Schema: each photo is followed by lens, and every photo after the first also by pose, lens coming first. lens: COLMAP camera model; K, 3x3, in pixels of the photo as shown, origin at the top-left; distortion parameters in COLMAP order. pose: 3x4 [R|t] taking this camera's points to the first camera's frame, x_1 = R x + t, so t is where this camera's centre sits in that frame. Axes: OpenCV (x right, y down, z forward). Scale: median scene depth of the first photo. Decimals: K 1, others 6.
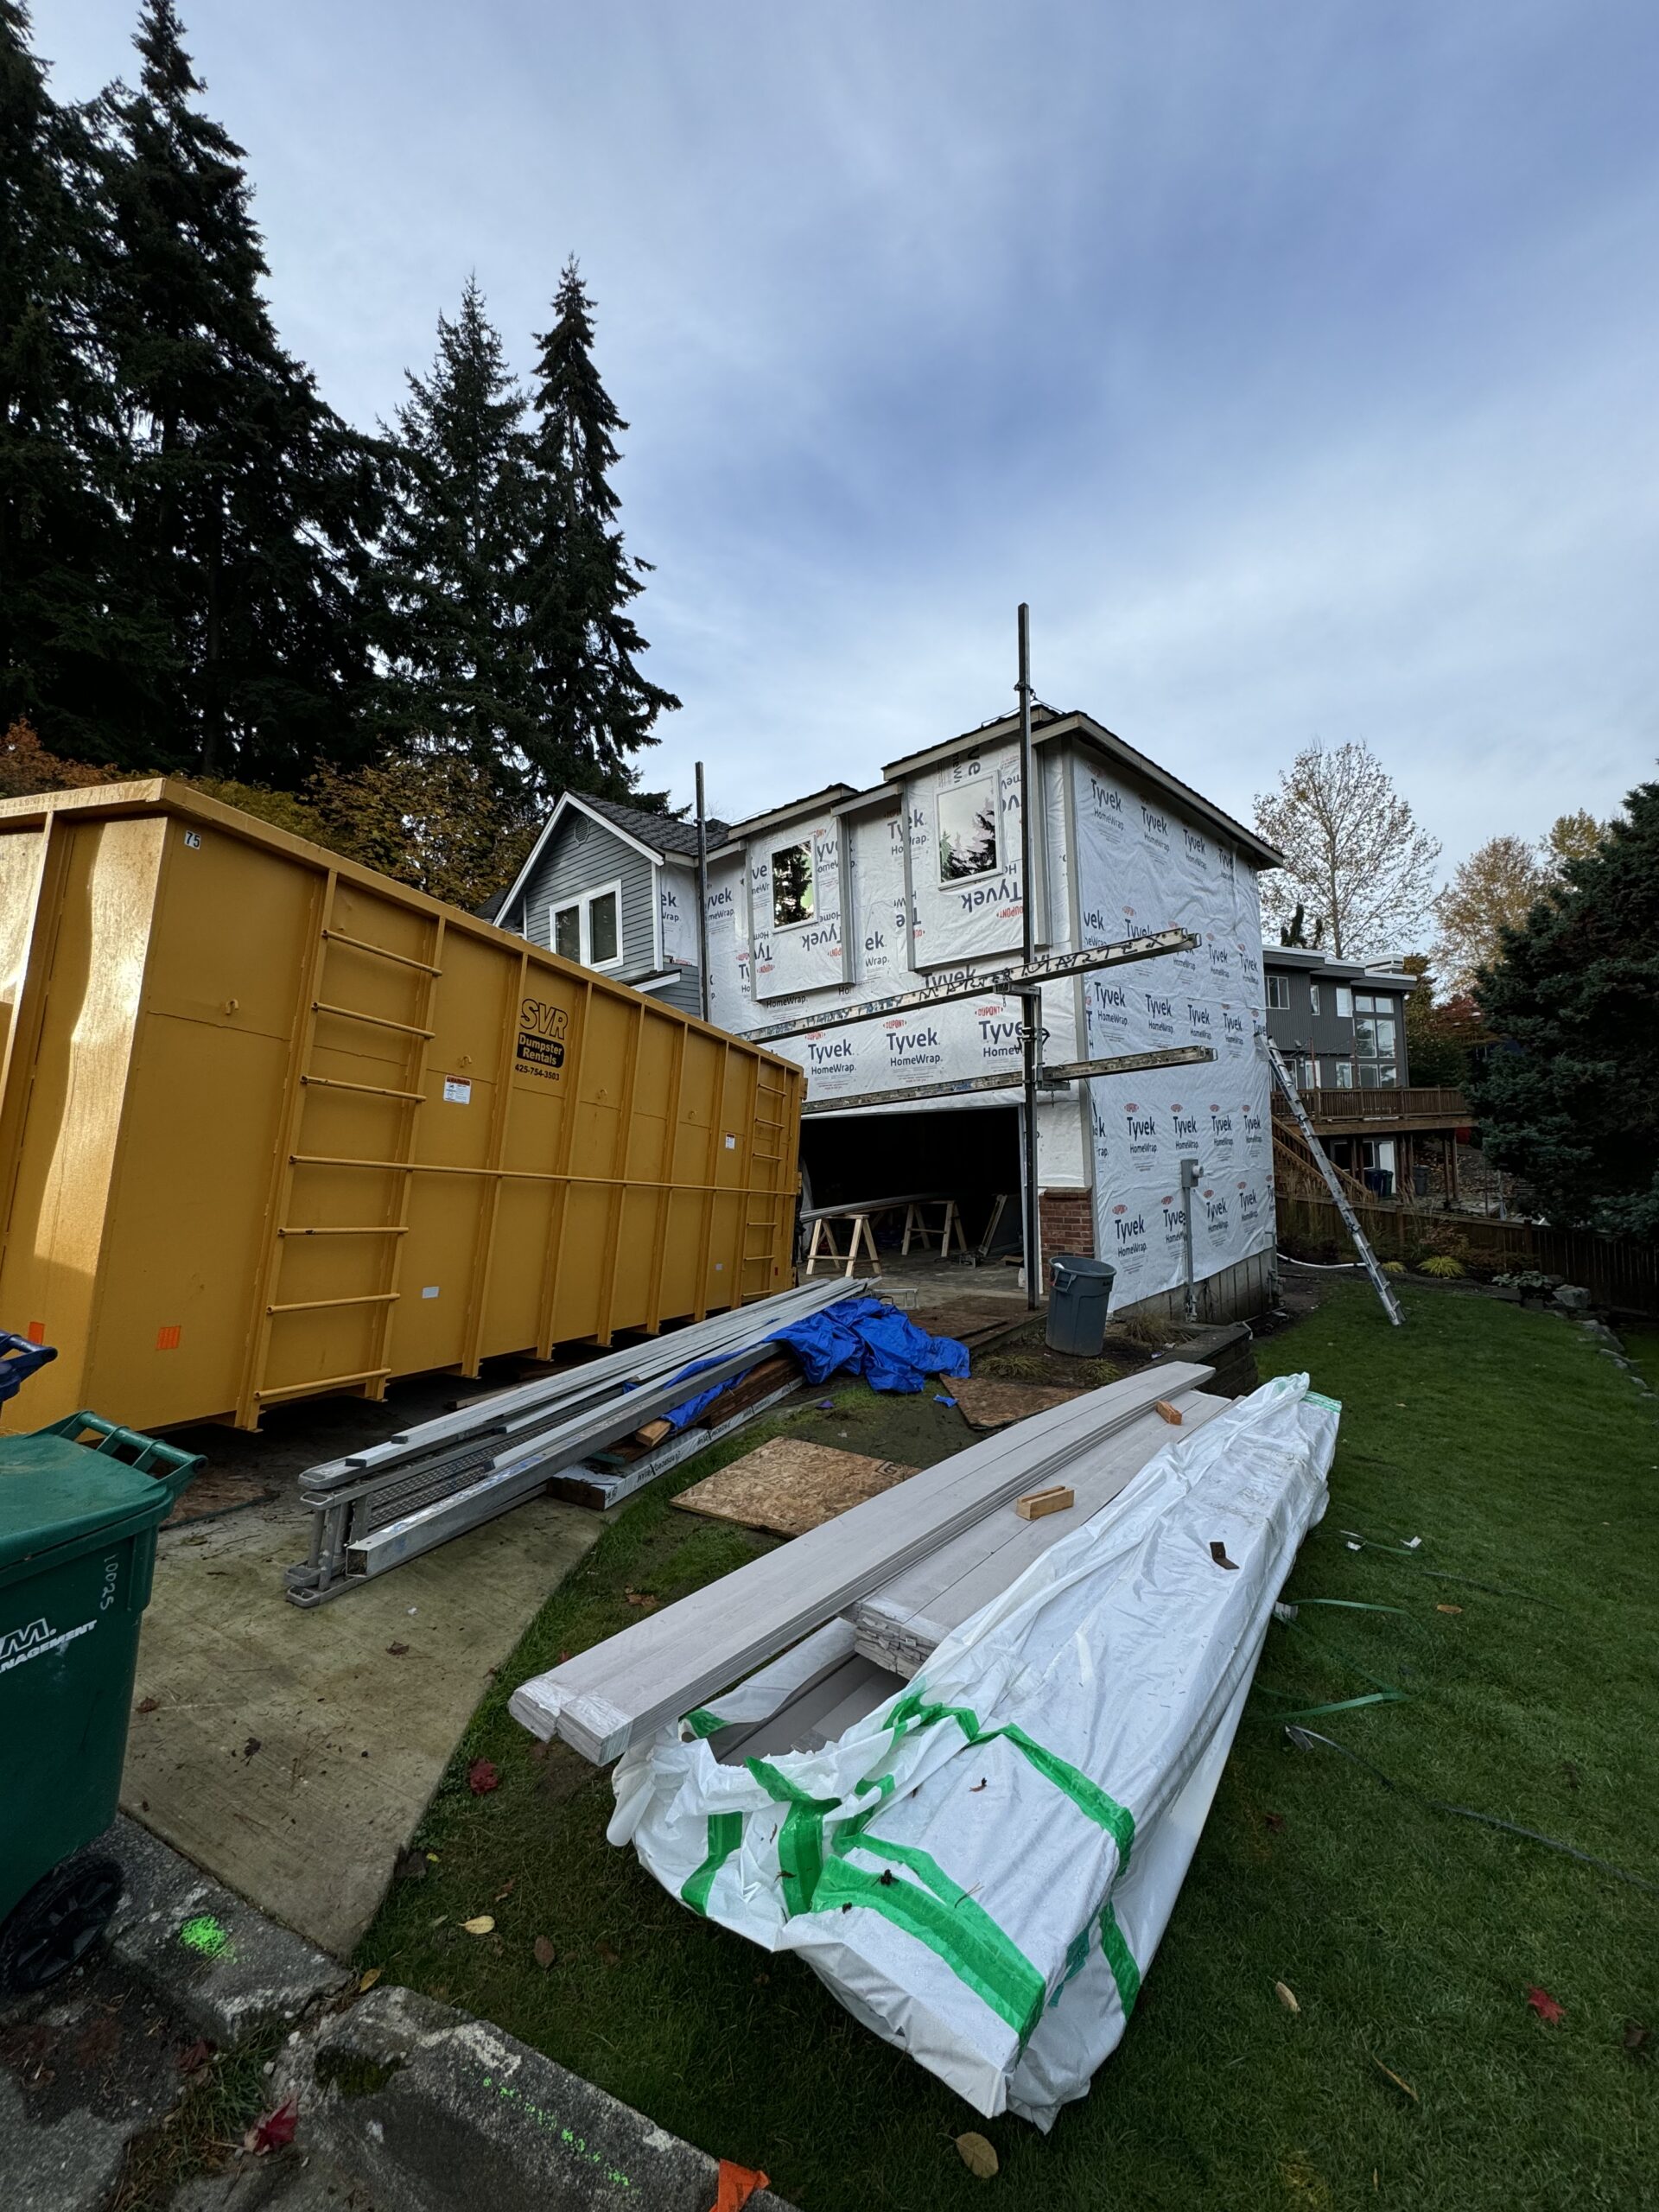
lens RADIAL K [[871.6, 0, 834.0], [0, 871.6, 1090.2], [0, 0, 1]] dist [0.014288, 0.000044]
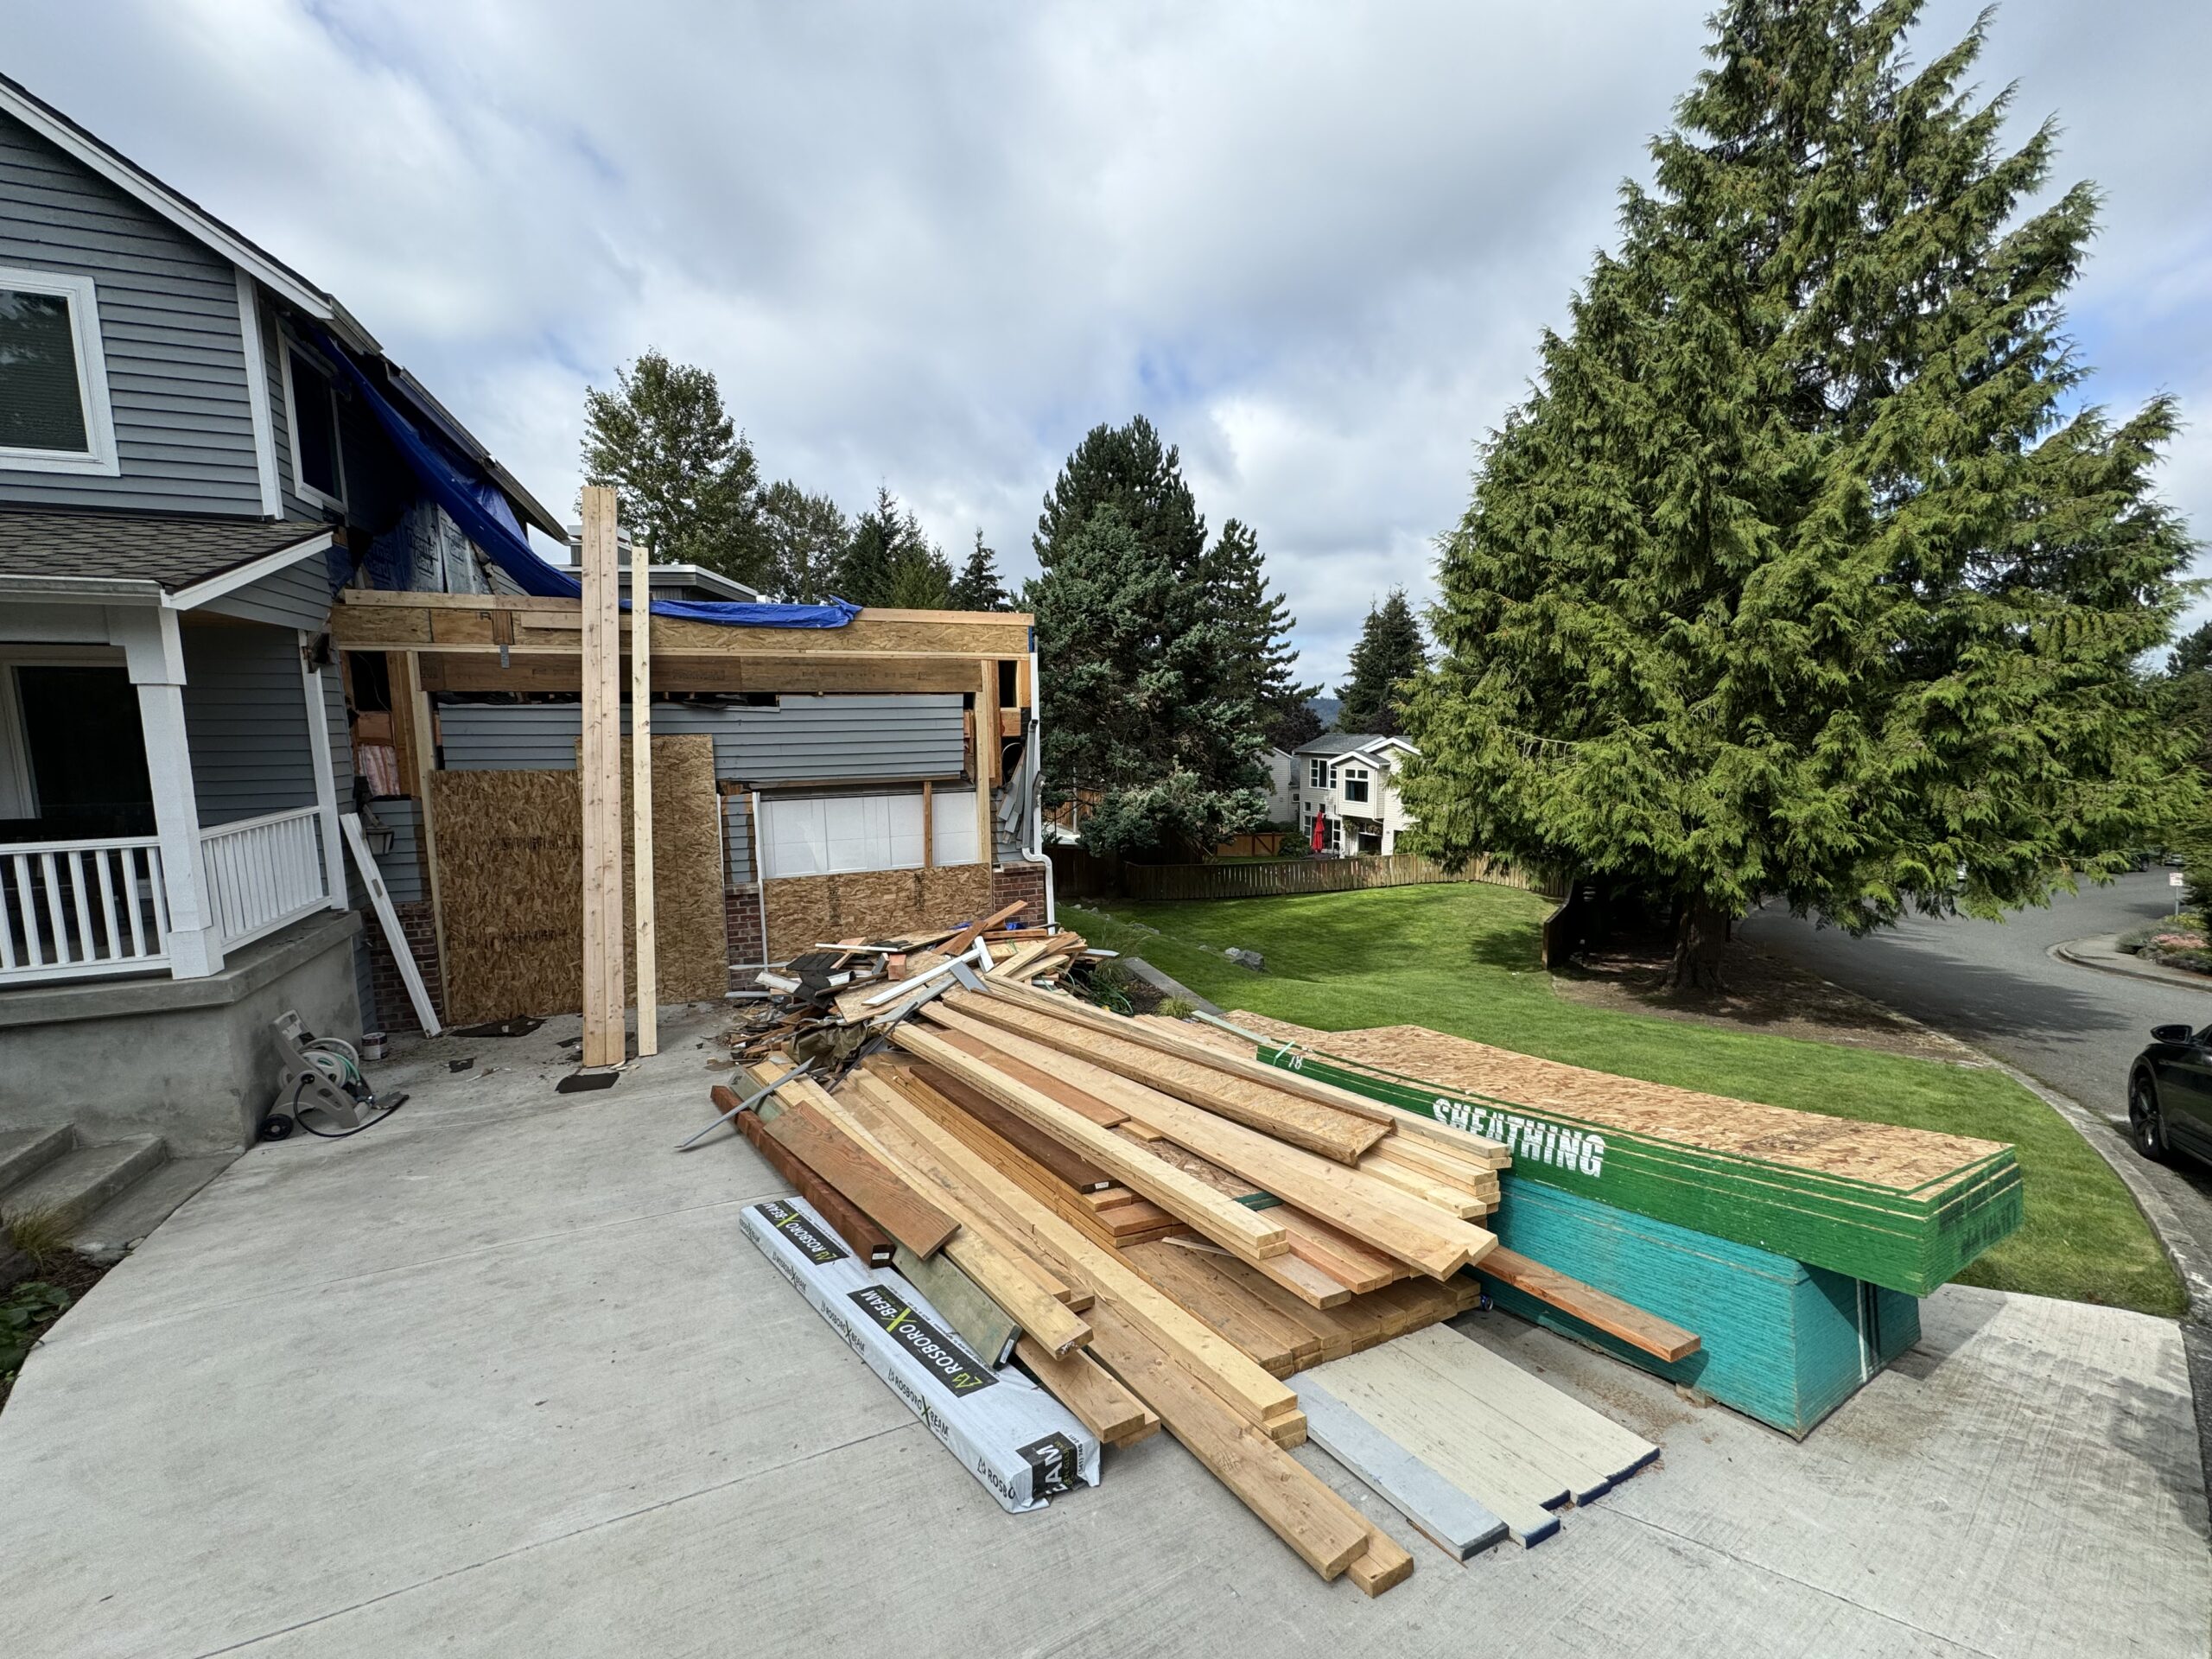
lens RADIAL K [[879.0, 0, 1106.9], [0, 879.0, 833.2], [0, 0, 1]] dist [-0.000915, -0.000367]
pose [[0.446954, -0.080375, 0.890939, -0.466365], [-0.055205, 0.991579, 0.117148, -0.040620], [-0.892852, -0.101544, 0.438753, 0.318268]]
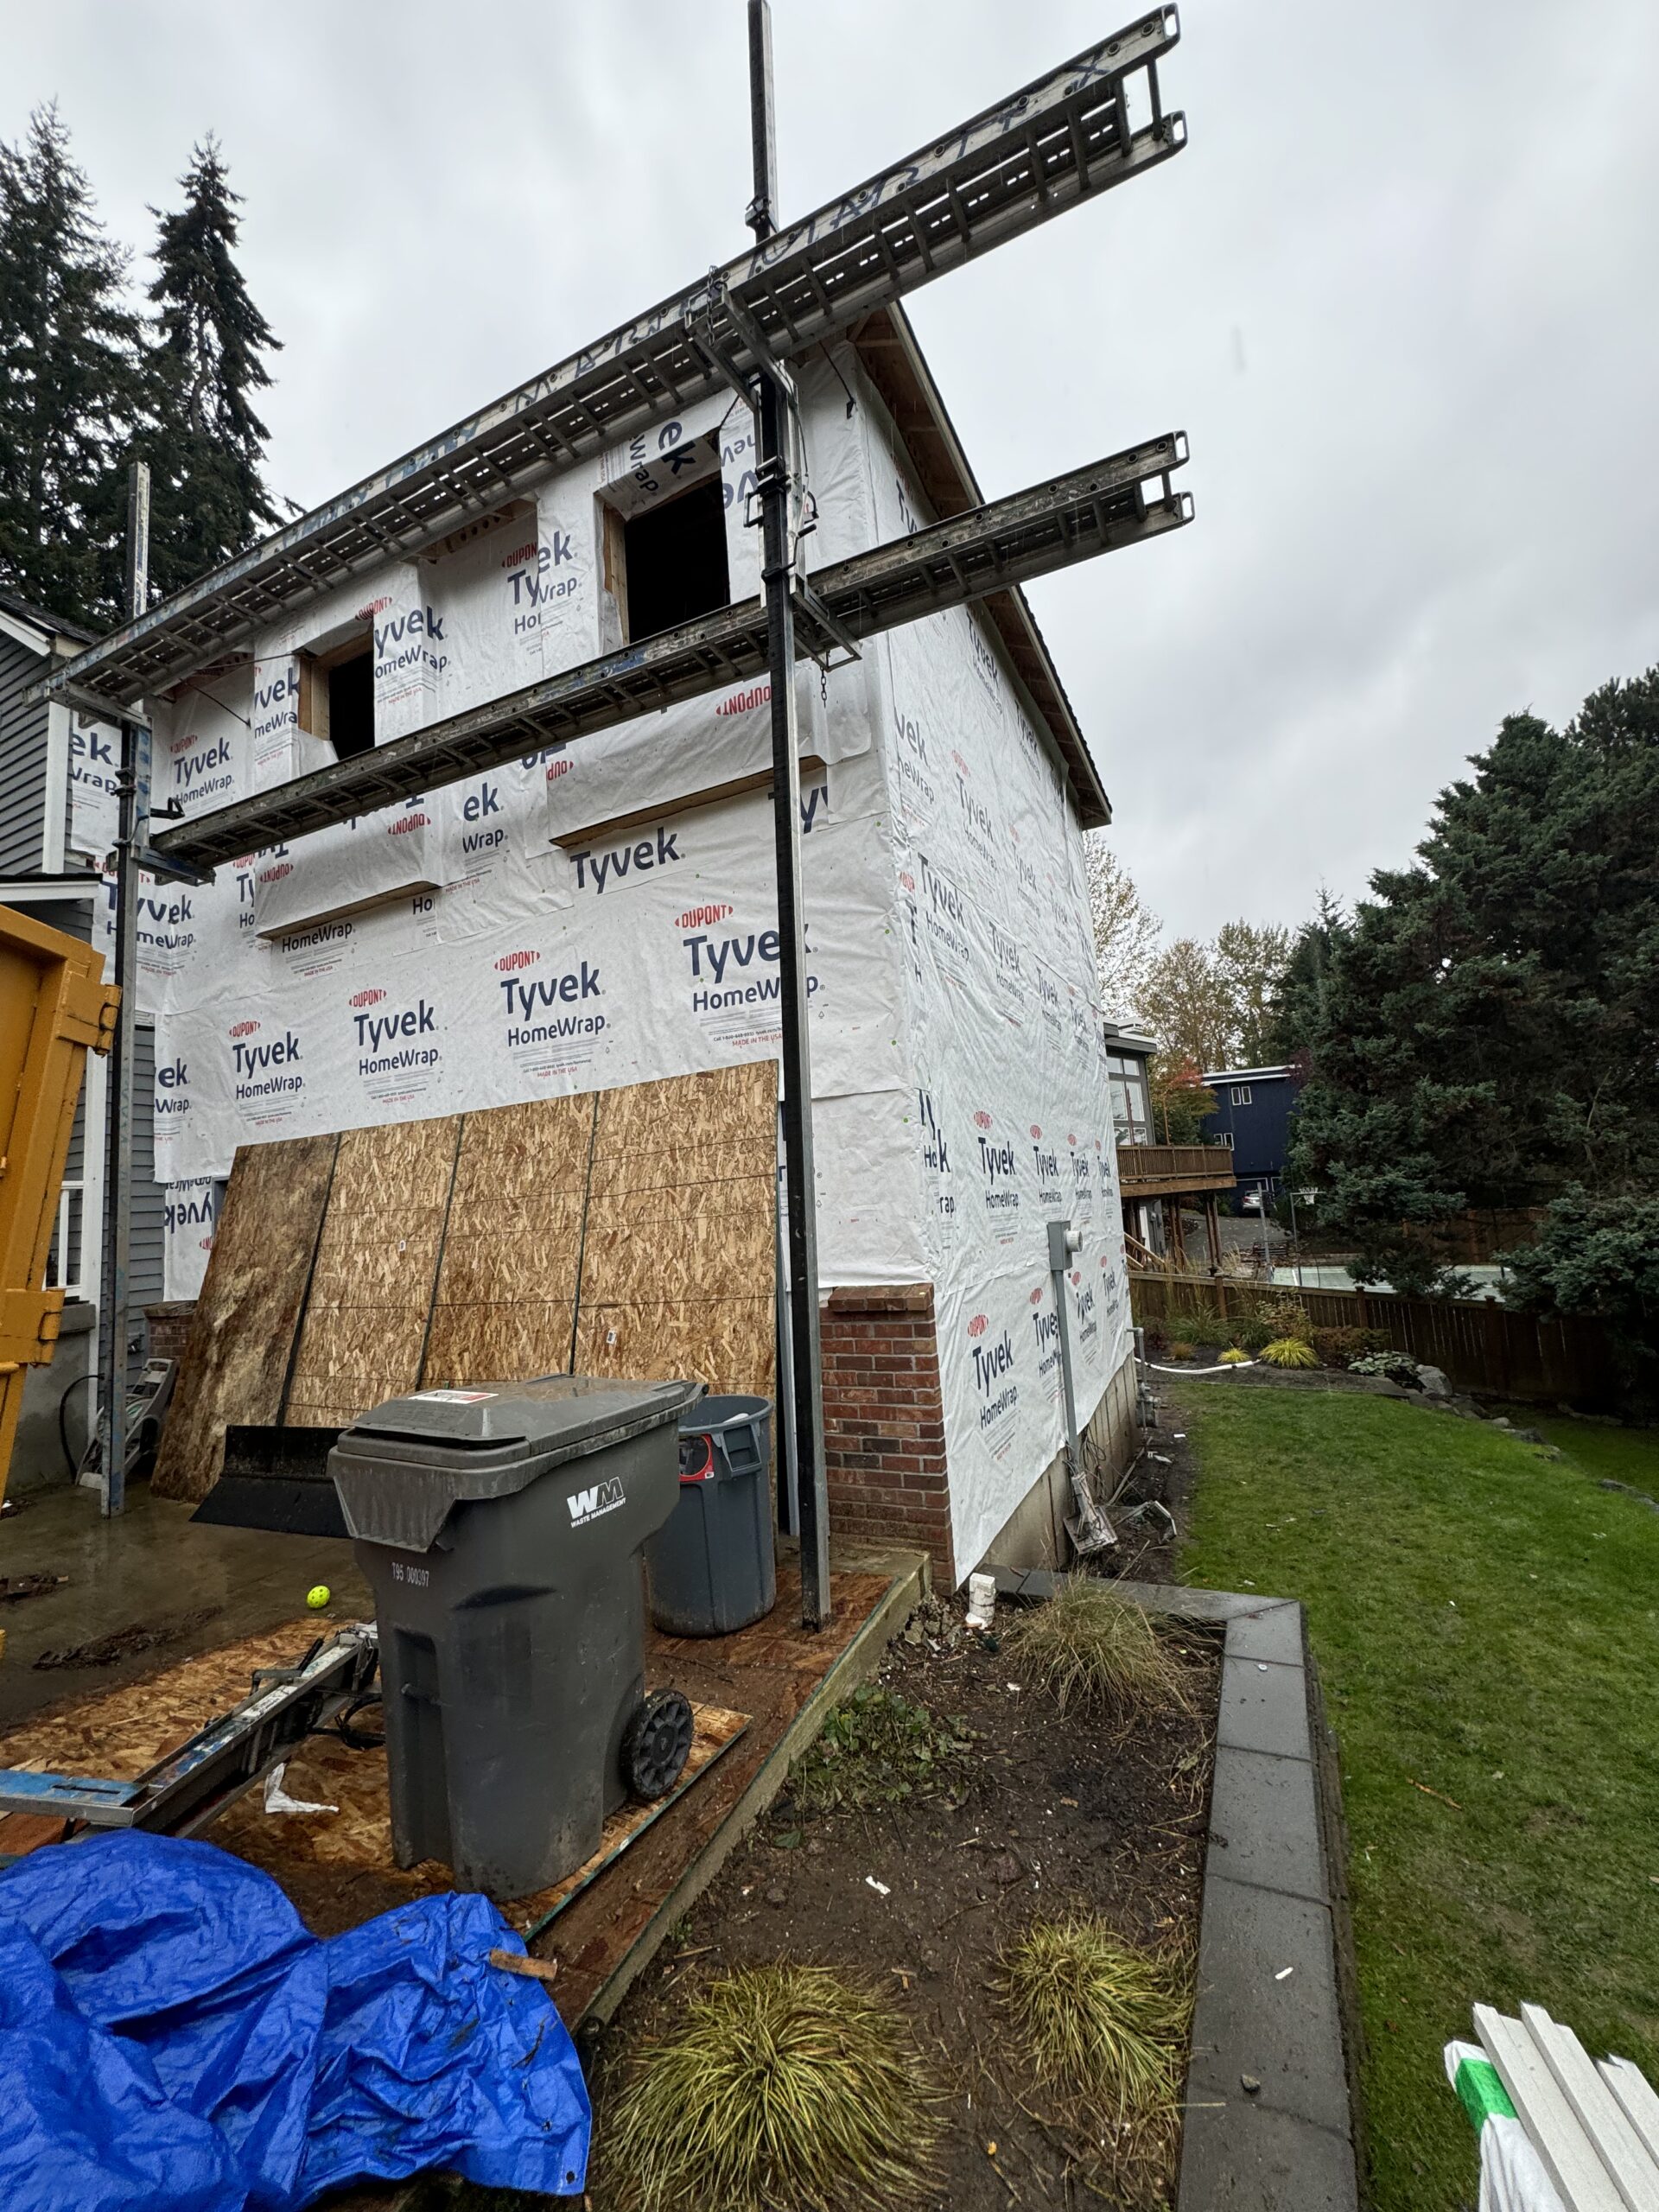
lens RADIAL K [[879.0, 0, 824.2], [0, 879.0, 1107.3], [0, 0, 1]] dist [-0.000915, -0.000367]
pose [[0.962798, 0.002811, 0.270208, 0.088216], [0.018143, 0.997017, -0.075020, 0.039689], [-0.269613, 0.077131, 0.959875, 0.420360]]
